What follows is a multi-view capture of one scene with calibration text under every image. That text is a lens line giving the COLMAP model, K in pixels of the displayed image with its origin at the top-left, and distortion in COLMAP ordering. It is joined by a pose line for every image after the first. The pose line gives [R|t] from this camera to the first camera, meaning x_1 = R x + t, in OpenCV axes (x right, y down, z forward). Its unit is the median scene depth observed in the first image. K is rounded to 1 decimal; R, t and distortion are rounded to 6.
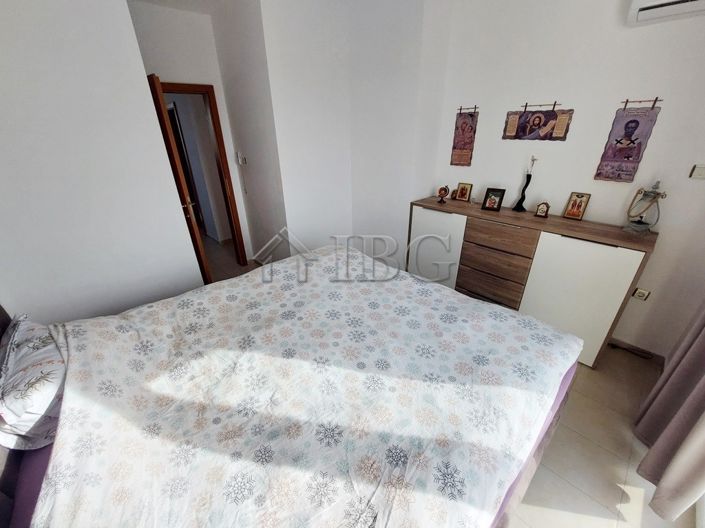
lens RADIAL K [[282.2, 0, 347.4], [0, 282.2, 267.9], [0, 0, 1]] dist [-0.017548, 0.000013]
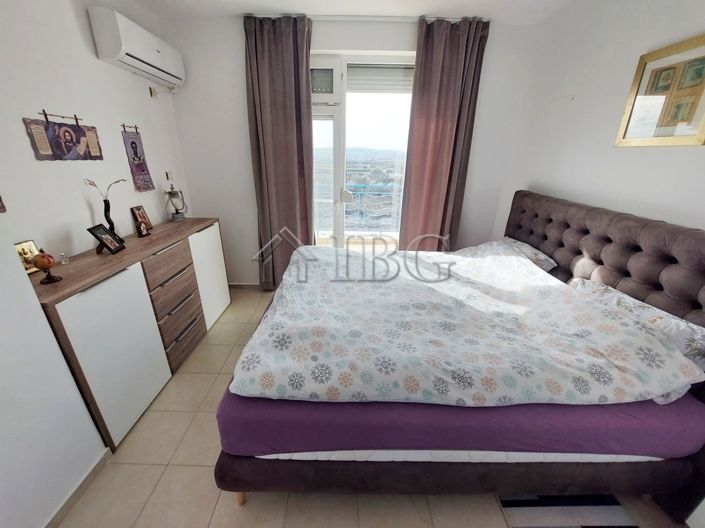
lens RADIAL K [[282.2, 0, 347.9], [0, 282.2, 265.8], [0, 0, 1]] dist [-0.017548, 0.000013]
pose [[-0.746600, -0.228375, 0.624847, -0.486477], [0.296987, 0.726038, 0.620215, -0.529334], [-0.595304, 0.648624, -0.474236, 1.176143]]
